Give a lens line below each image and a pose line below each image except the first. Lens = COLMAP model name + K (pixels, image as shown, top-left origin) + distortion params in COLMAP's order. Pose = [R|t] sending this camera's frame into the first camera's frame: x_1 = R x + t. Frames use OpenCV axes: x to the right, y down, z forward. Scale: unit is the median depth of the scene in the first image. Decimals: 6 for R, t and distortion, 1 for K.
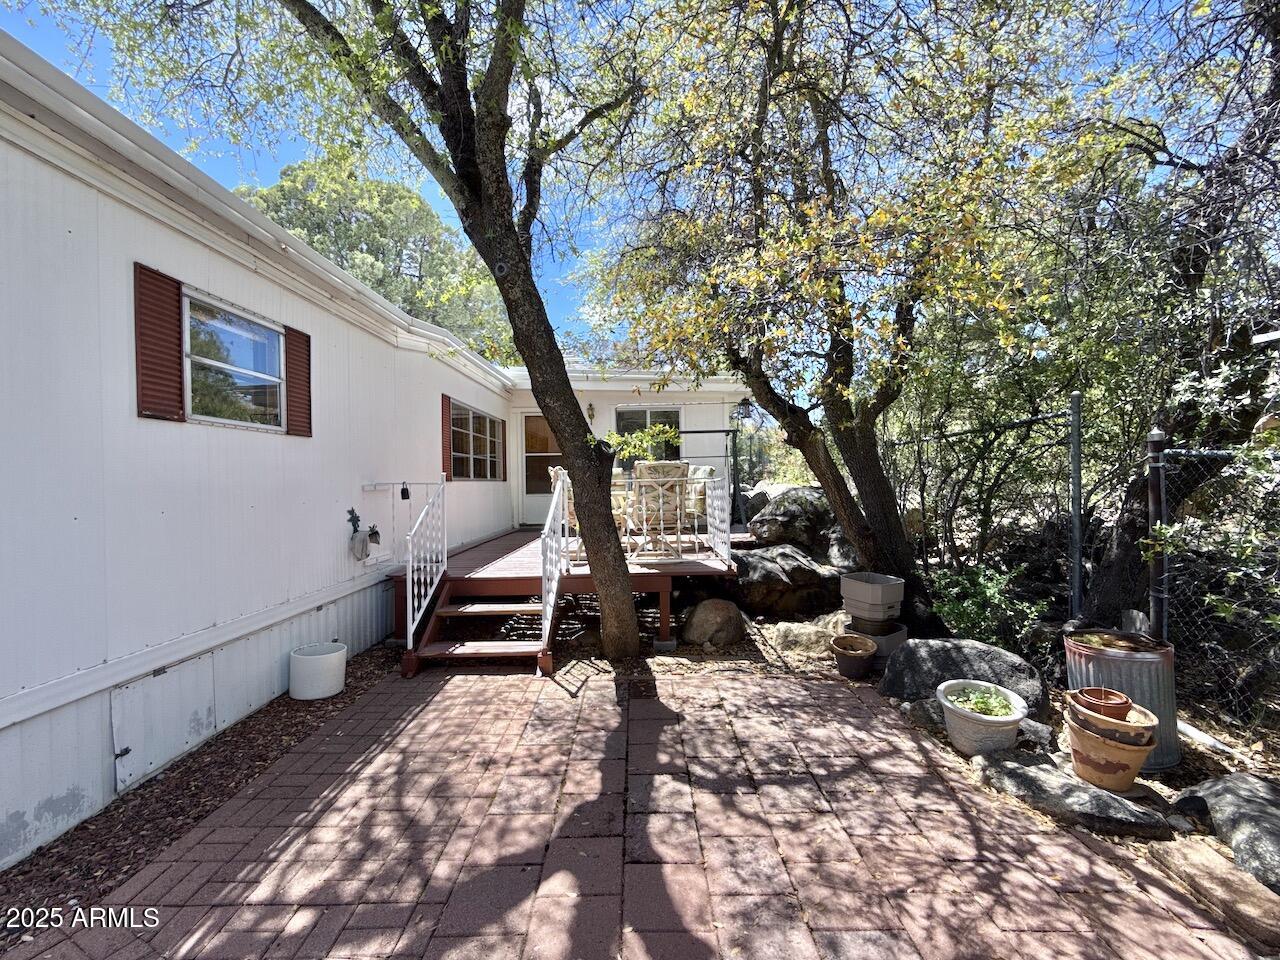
lens RADIAL K [[528.9, 0, 640.0], [0, 528.9, 480.0], [0, 0, 1]] dist [-0.000672, 0.000505]
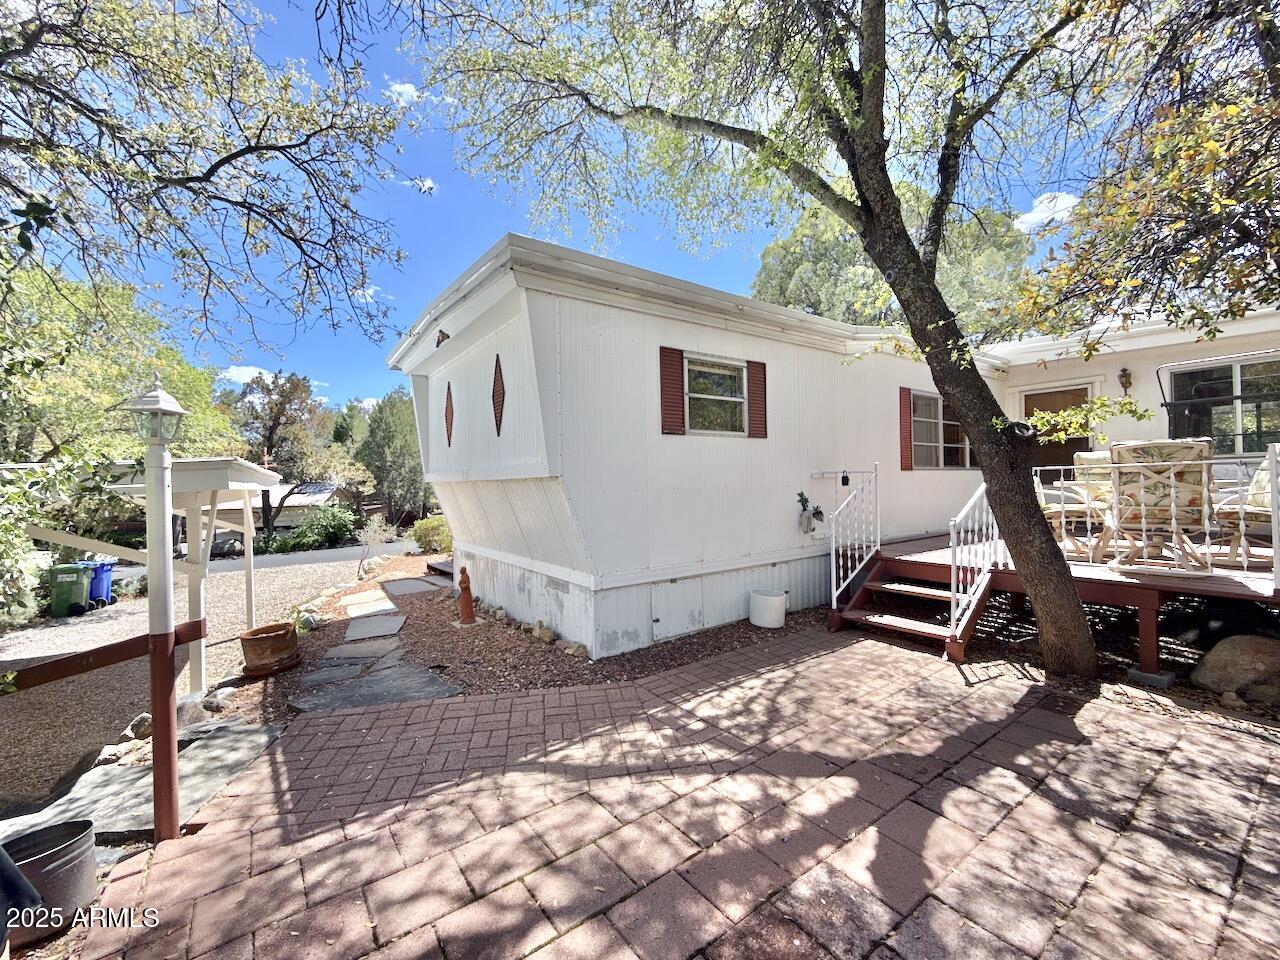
lens RADIAL K [[528.9, 0, 640.0], [0, 528.9, 480.0], [0, 0, 1]] dist [-0.000672, 0.000505]
pose [[0.588809, 0.003899, -0.808263, 0.370101], [0.008290, 0.999907, 0.010862, 0.012446], [0.808230, -0.013097, 0.588721, -0.085697]]
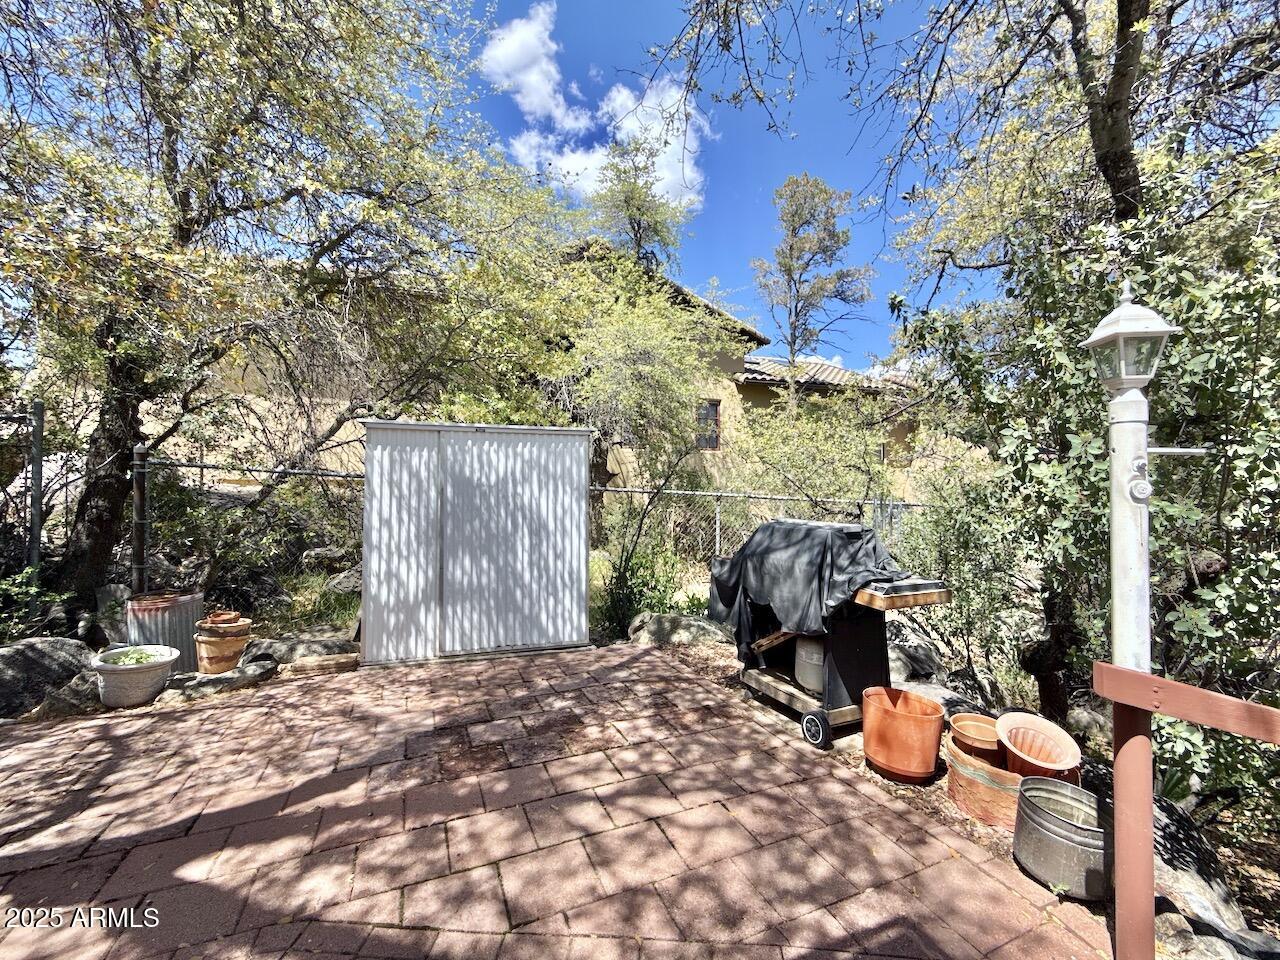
lens RADIAL K [[528.9, 0, 640.0], [0, 528.9, 480.0], [0, 0, 1]] dist [-0.000672, 0.000505]
pose [[-0.394735, 0.036938, 0.918052, -0.878911], [0.008802, 0.999298, -0.036422, 0.064403], [-0.918753, -0.006297, -0.394783, 0.410055]]
